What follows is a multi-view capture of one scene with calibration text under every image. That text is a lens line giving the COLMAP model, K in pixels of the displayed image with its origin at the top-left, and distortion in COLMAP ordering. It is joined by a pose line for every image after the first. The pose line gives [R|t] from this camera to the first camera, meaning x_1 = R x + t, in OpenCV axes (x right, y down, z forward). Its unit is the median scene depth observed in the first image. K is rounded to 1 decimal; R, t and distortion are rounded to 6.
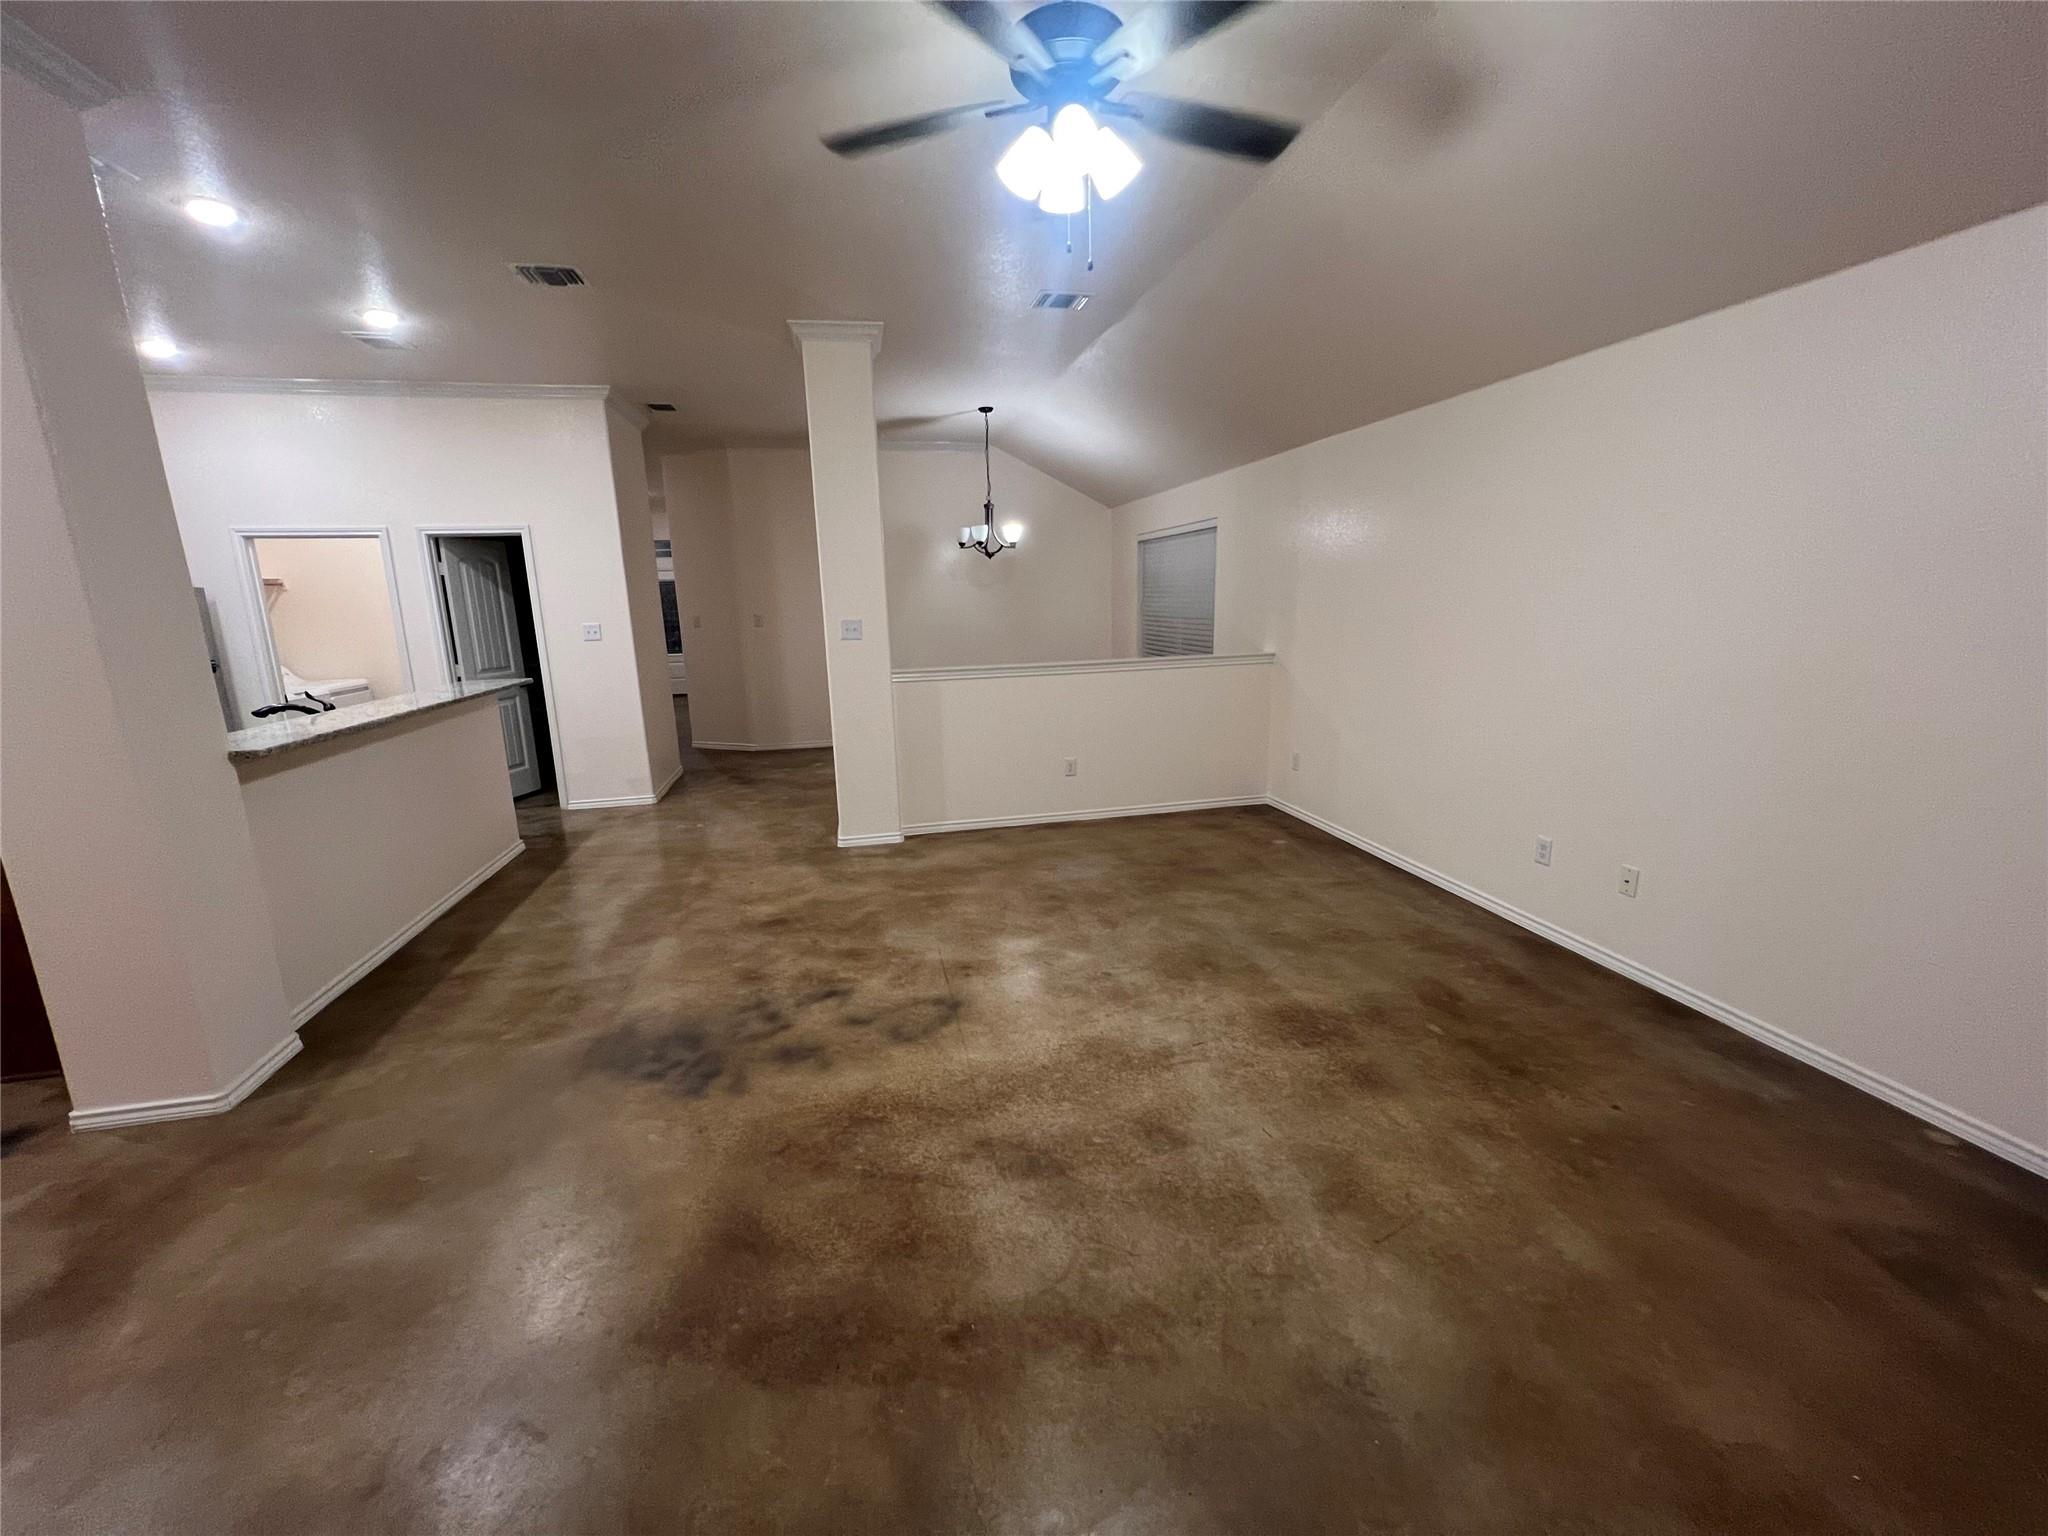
lens RADIAL K [[811.0, 0, 1017.9], [0, 811.0, 770.8], [0, 0, 1]] dist [-0.003847, 0.000081]
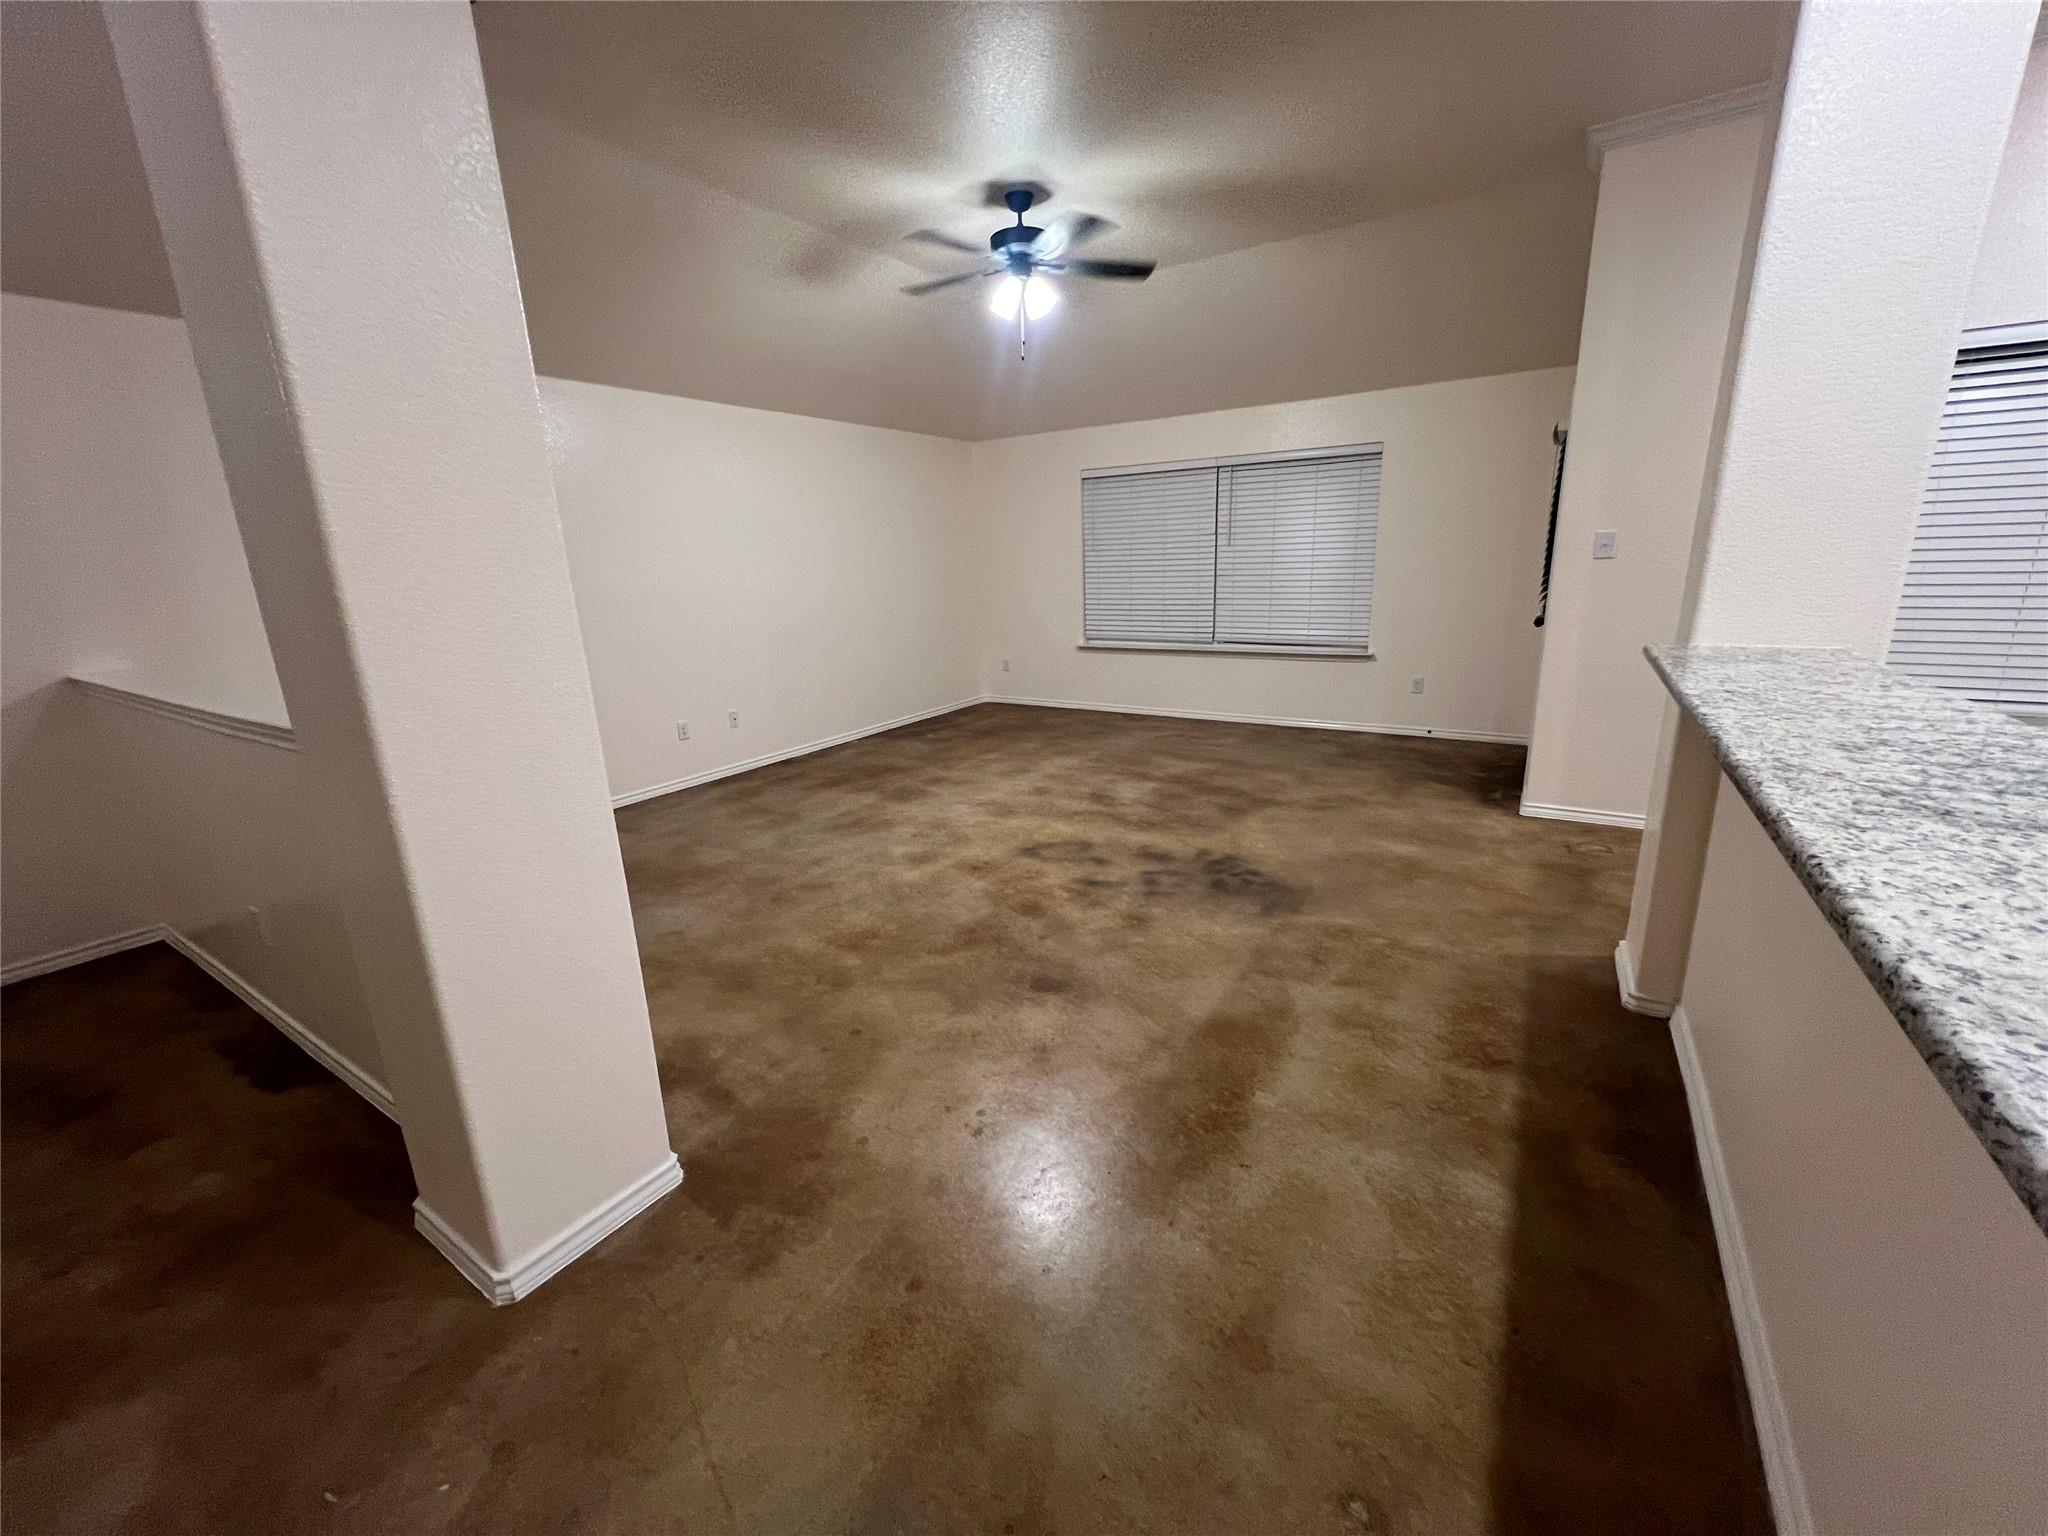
lens RADIAL K [[811.0, 0, 1017.9], [0, 811.0, 770.8], [0, 0, 1]] dist [-0.003847, 0.000081]
pose [[-0.703644, -0.133126, 0.697970, -0.817374], [0.203748, 0.903240, 0.377682, -0.267080], [-0.680714, 0.407964, -0.608435, 1.513167]]
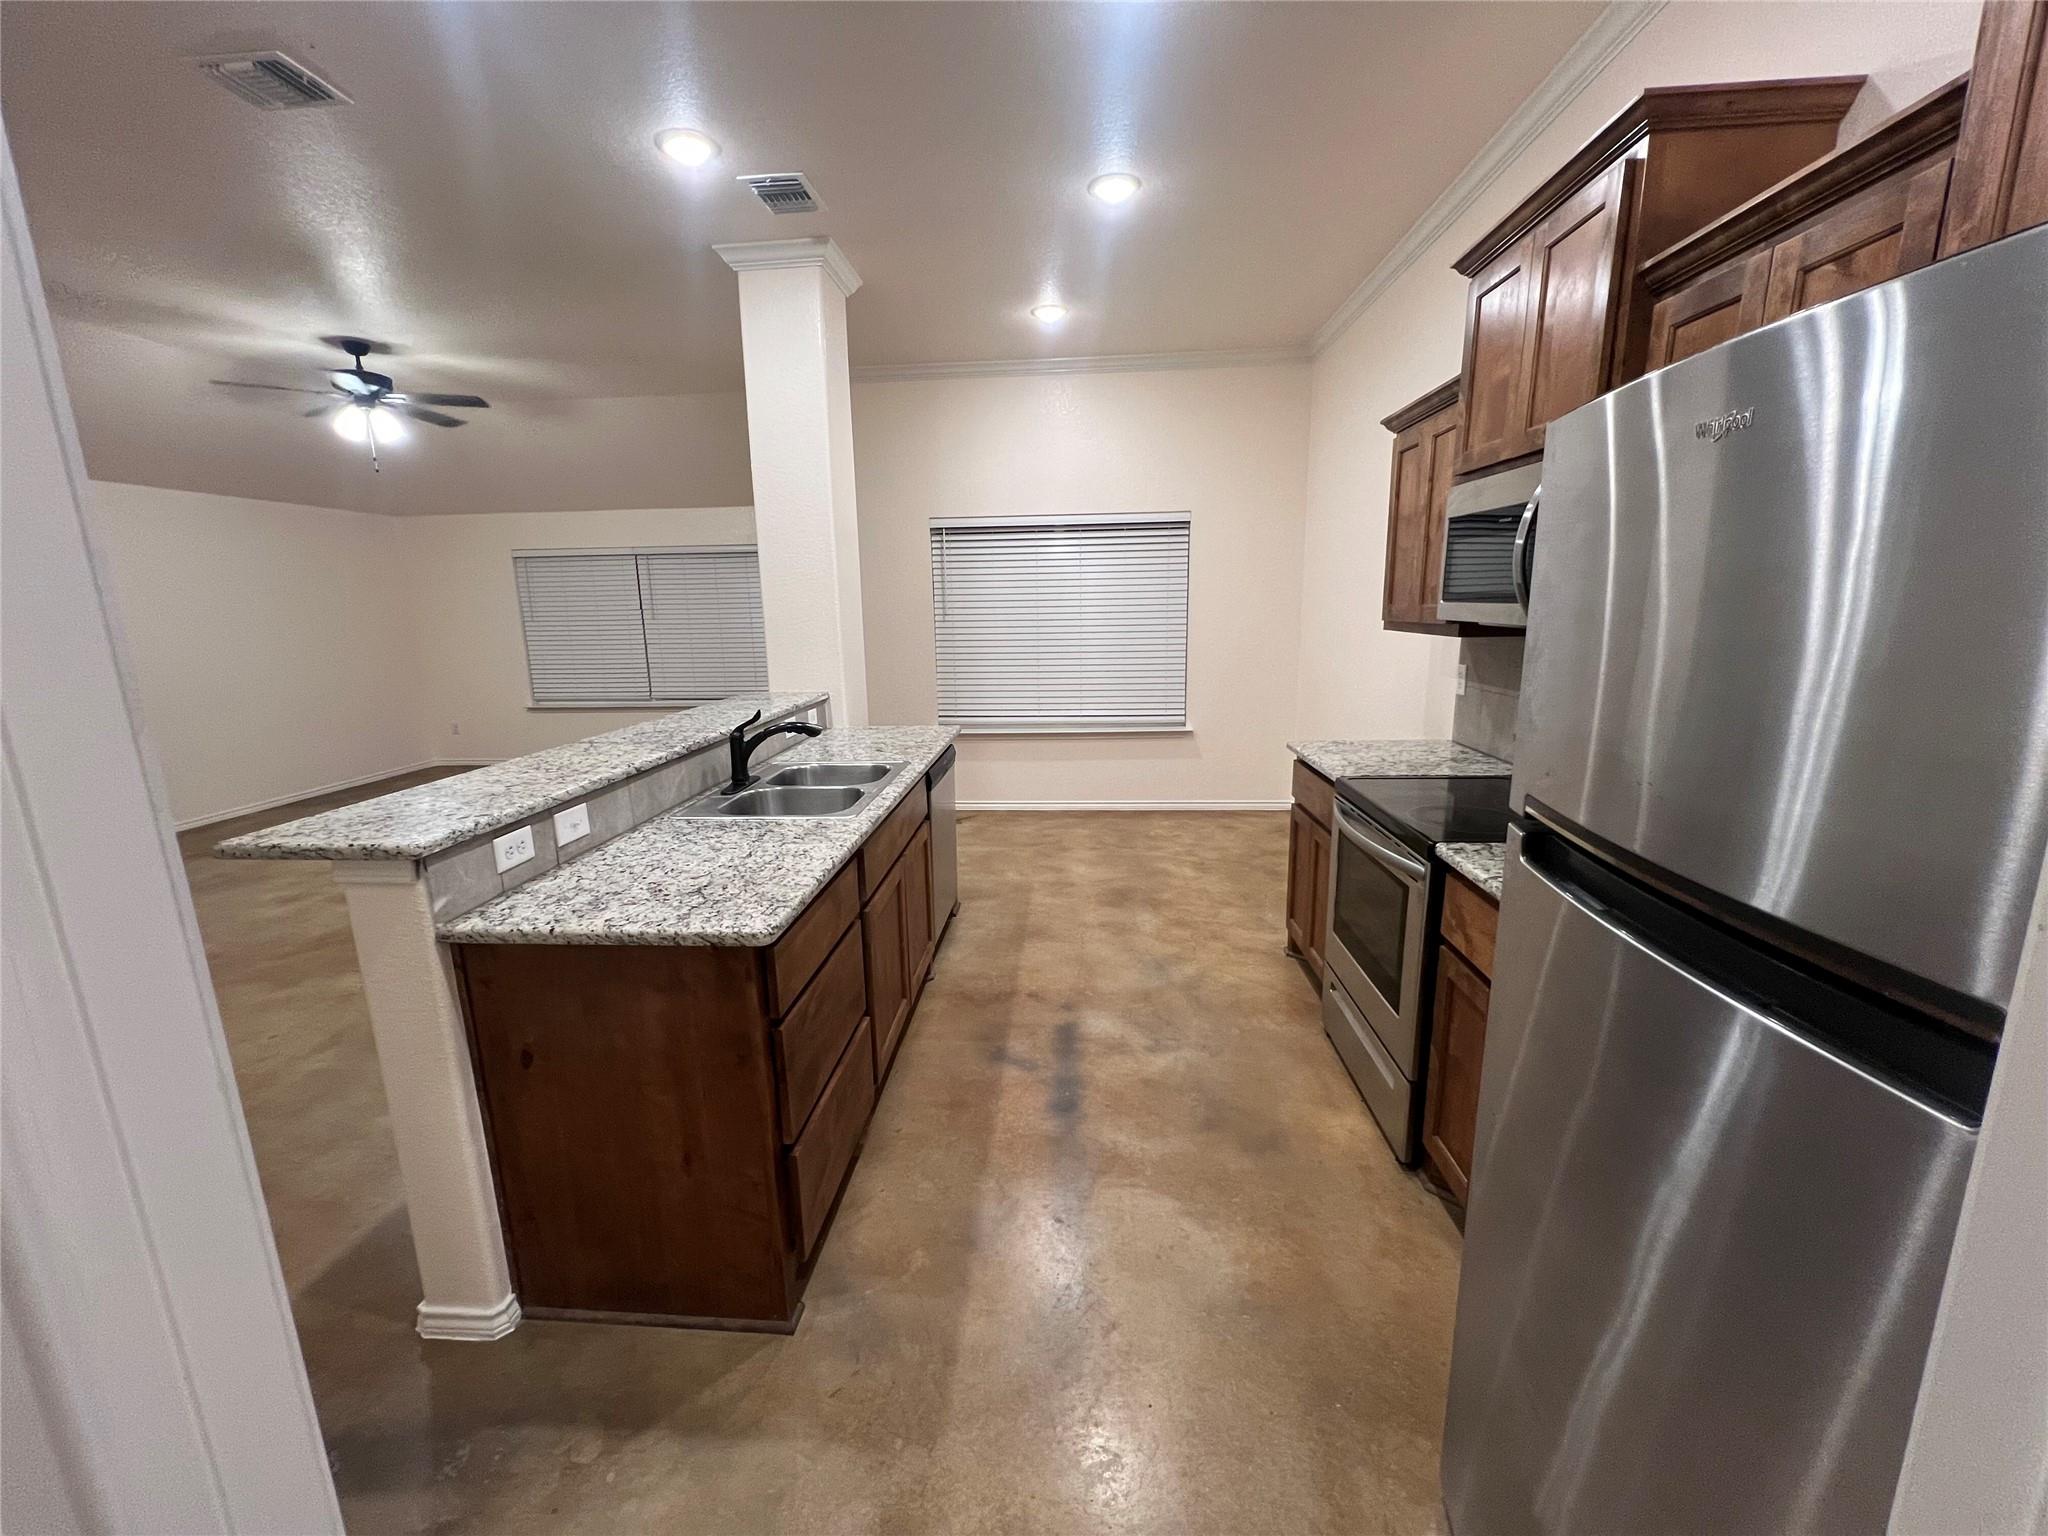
lens RADIAL K [[811.0, 0, 1017.9], [0, 811.0, 770.8], [0, 0, 1]] dist [-0.003847, 0.000081]
pose [[-0.956350, -0.017184, 0.291718, -1.390765], [0.103253, 0.914006, 0.392341, -0.321529], [-0.273374, 0.405336, -0.872335, 1.677592]]
